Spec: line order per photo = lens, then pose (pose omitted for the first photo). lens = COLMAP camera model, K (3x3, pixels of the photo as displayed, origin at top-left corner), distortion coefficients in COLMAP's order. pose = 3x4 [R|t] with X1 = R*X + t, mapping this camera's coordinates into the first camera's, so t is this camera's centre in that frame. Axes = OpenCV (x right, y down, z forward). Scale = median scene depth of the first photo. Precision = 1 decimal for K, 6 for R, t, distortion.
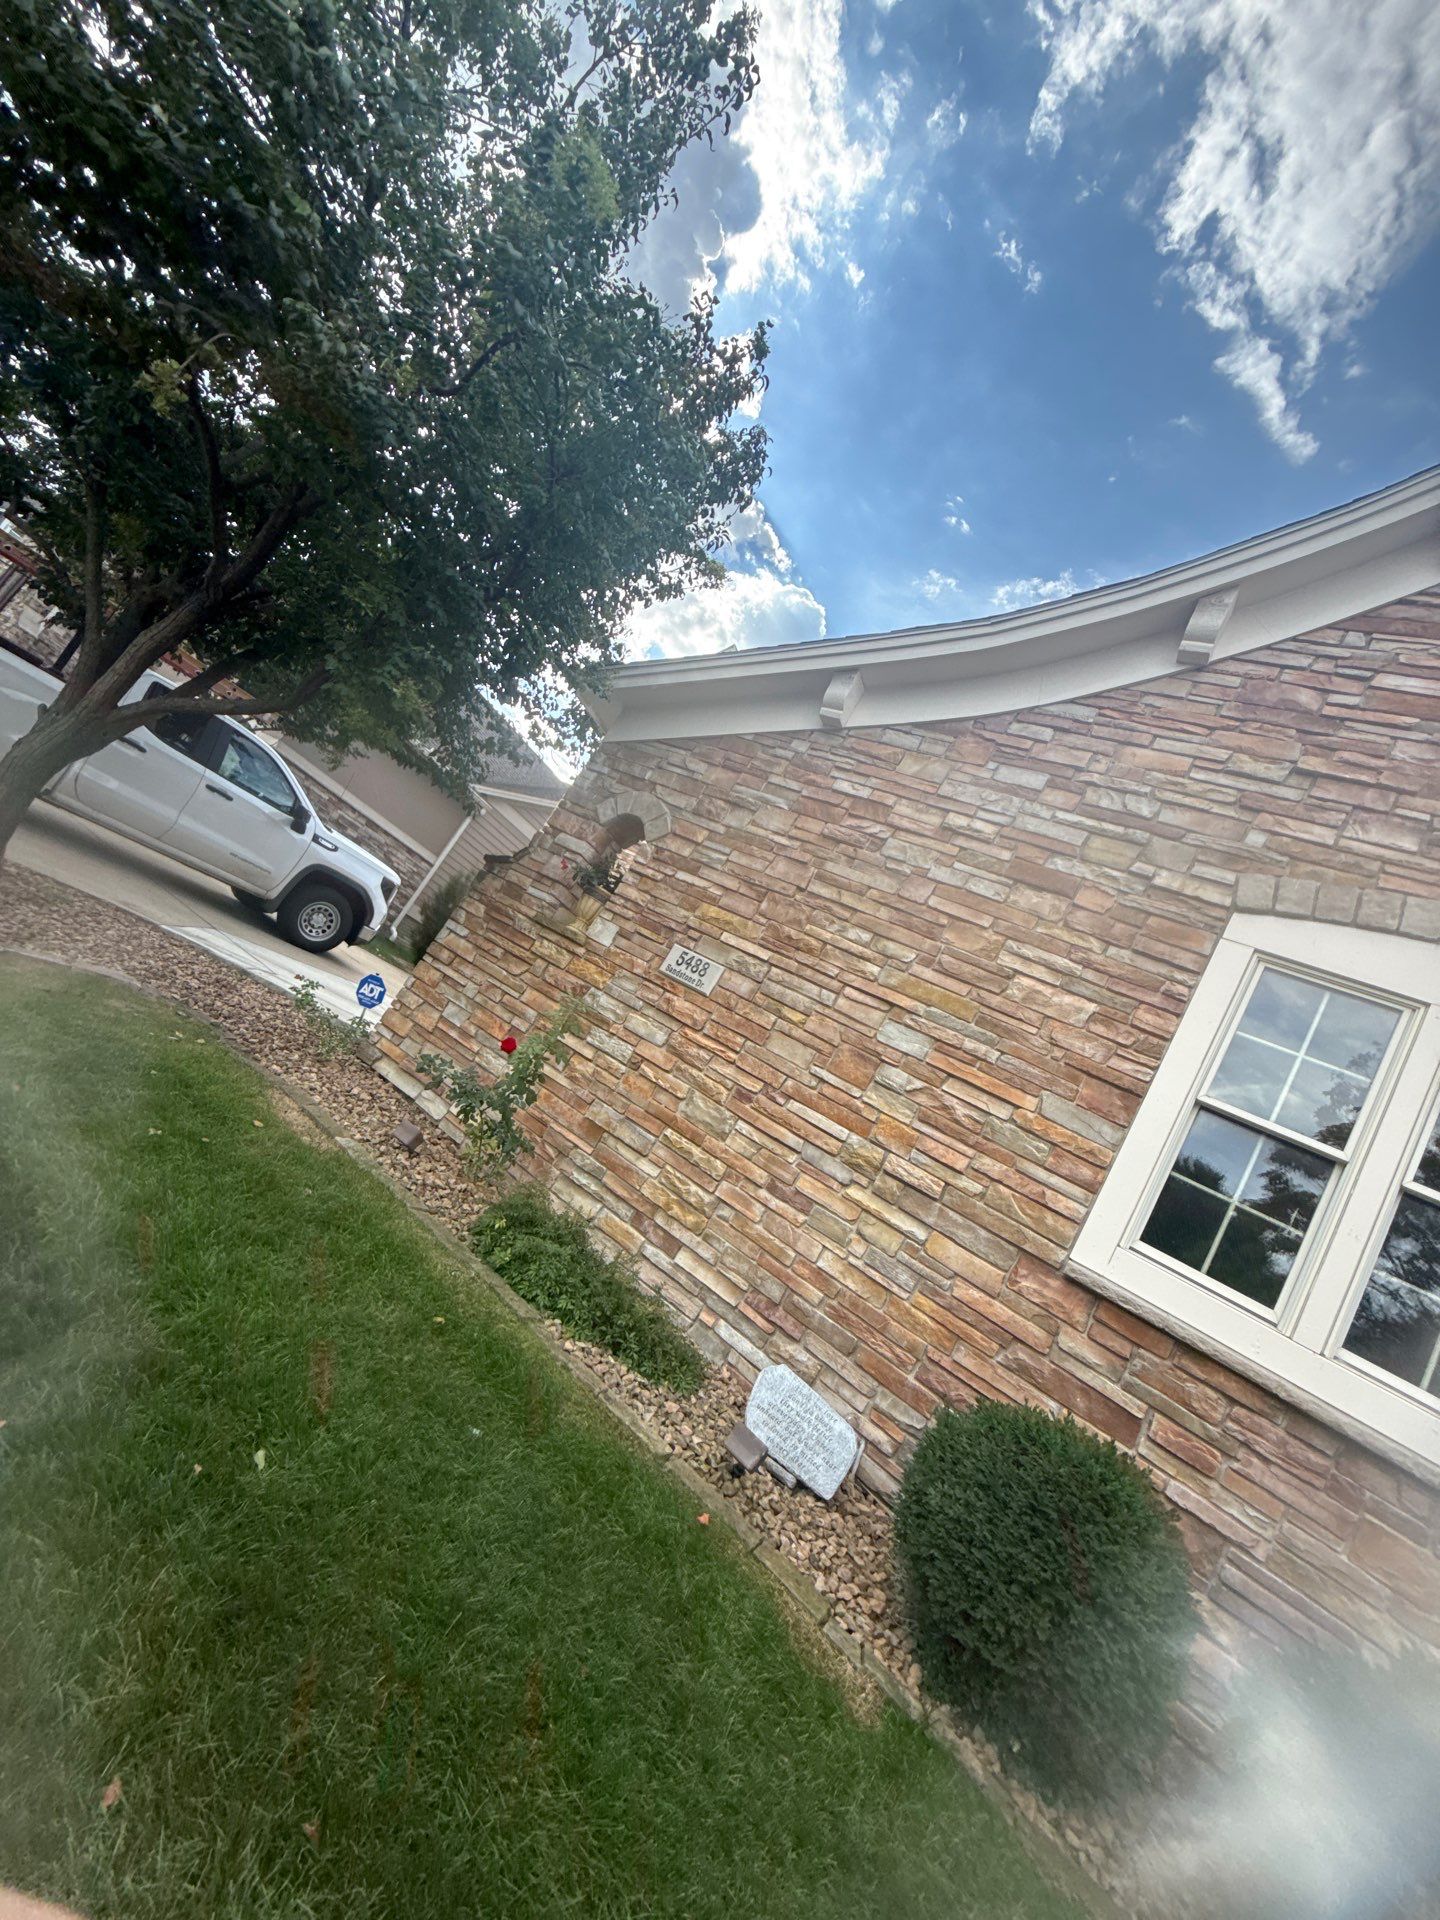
lens RADIAL K [[769.7, 0, 727.4], [0, 769.7, 968.6], [0, 0, 1]] dist [0.004872, -0.001326]
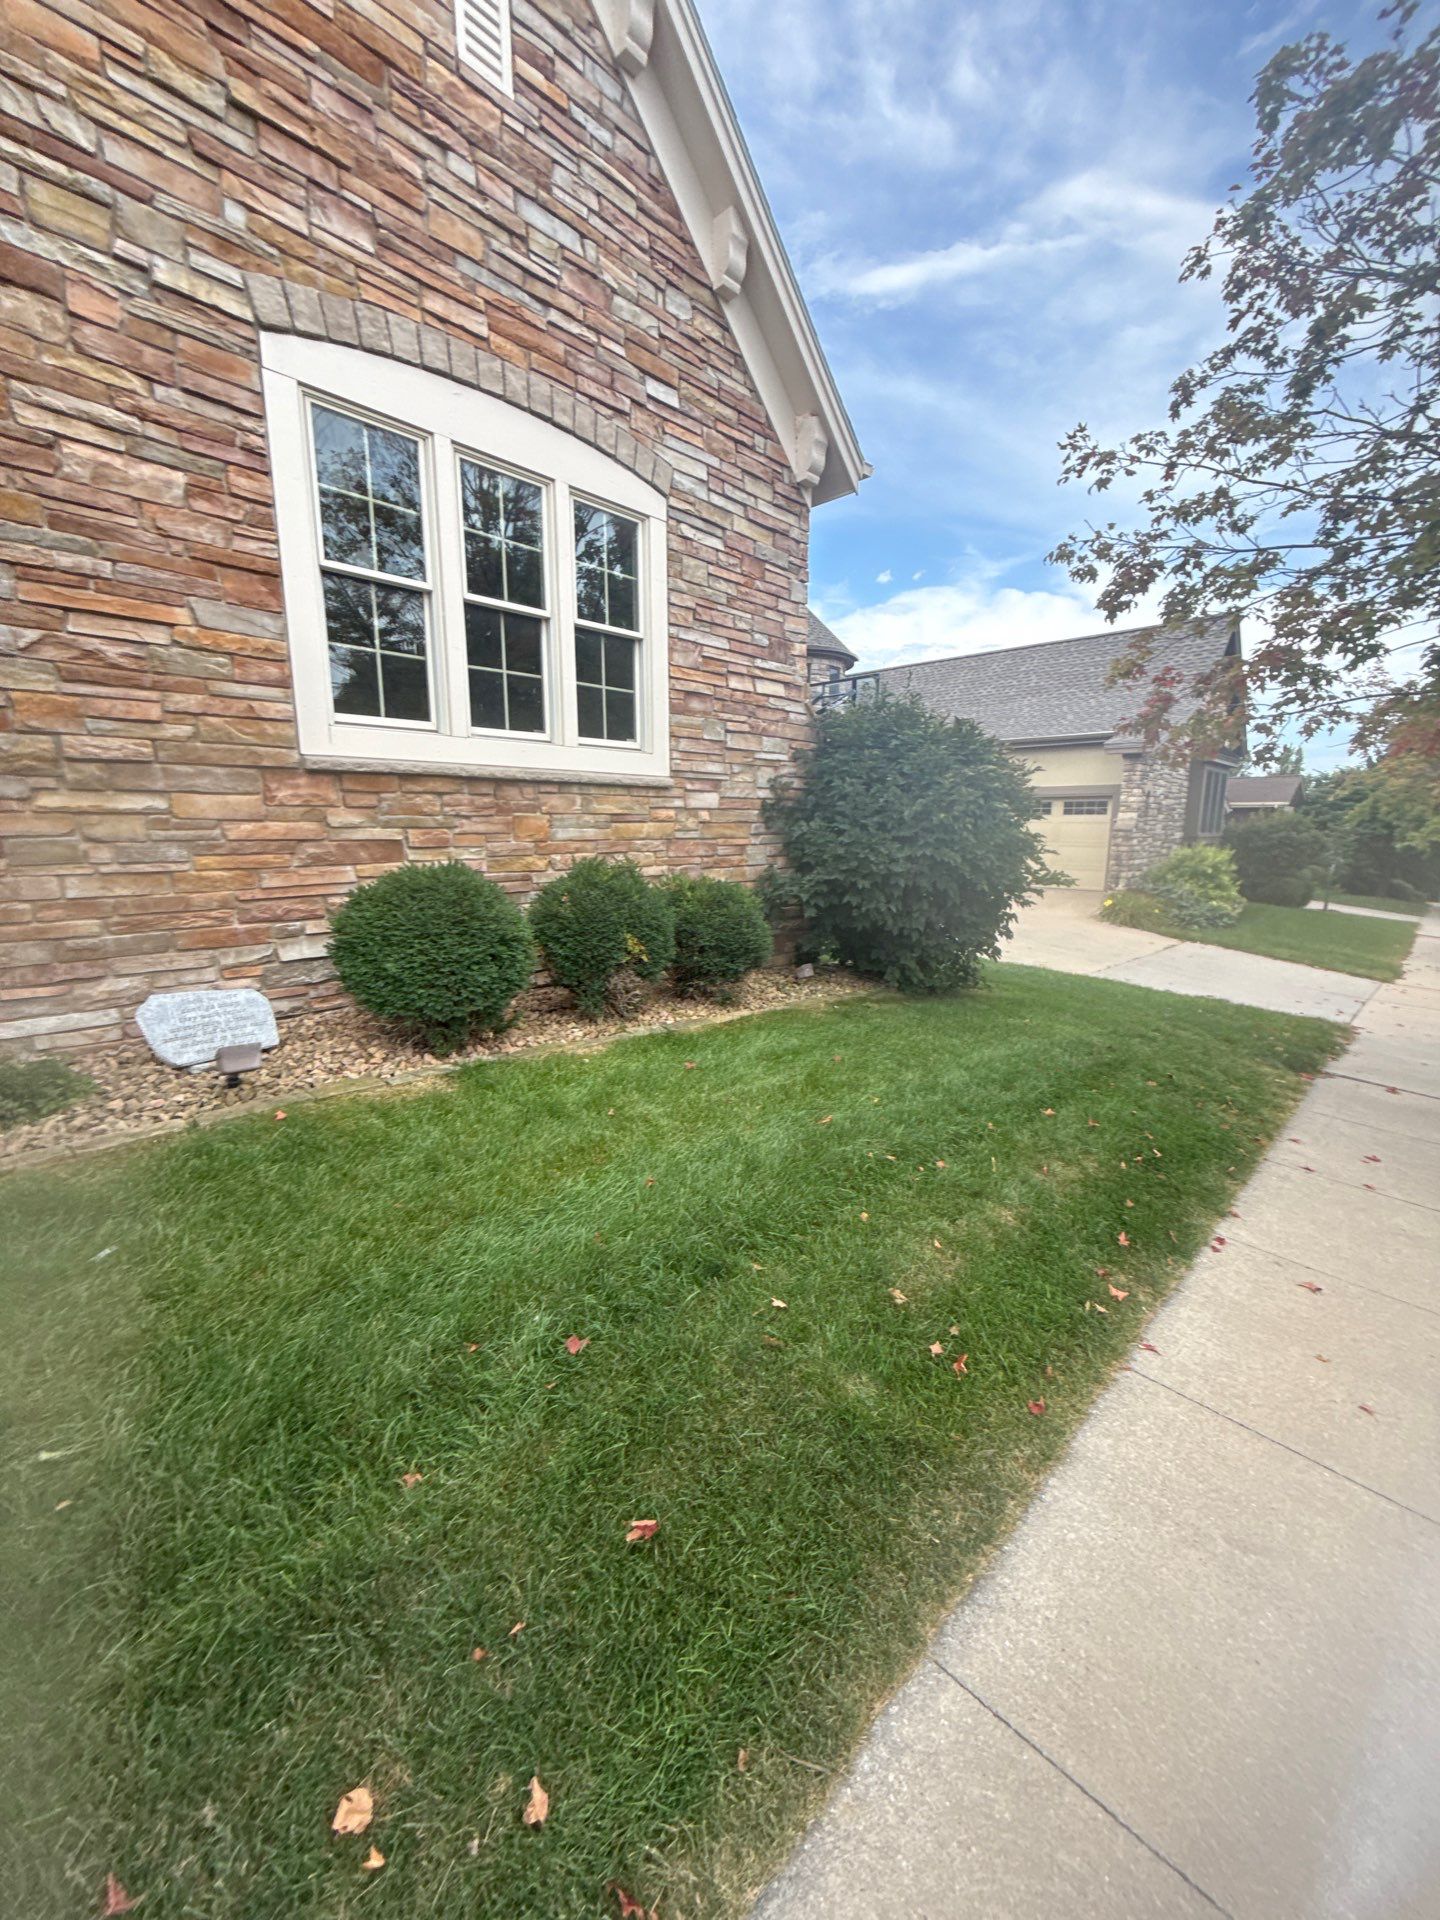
lens RADIAL K [[769.7, 0, 708.3], [0, 769.7, 963.1], [0, 0, 1]] dist [0.004872, -0.001326]
pose [[0.256412, -0.653897, 0.711808, -0.364119], [-0.032158, 0.730250, 0.682423, -0.168391], [-0.966032, -0.197871, 0.166217, 0.173154]]
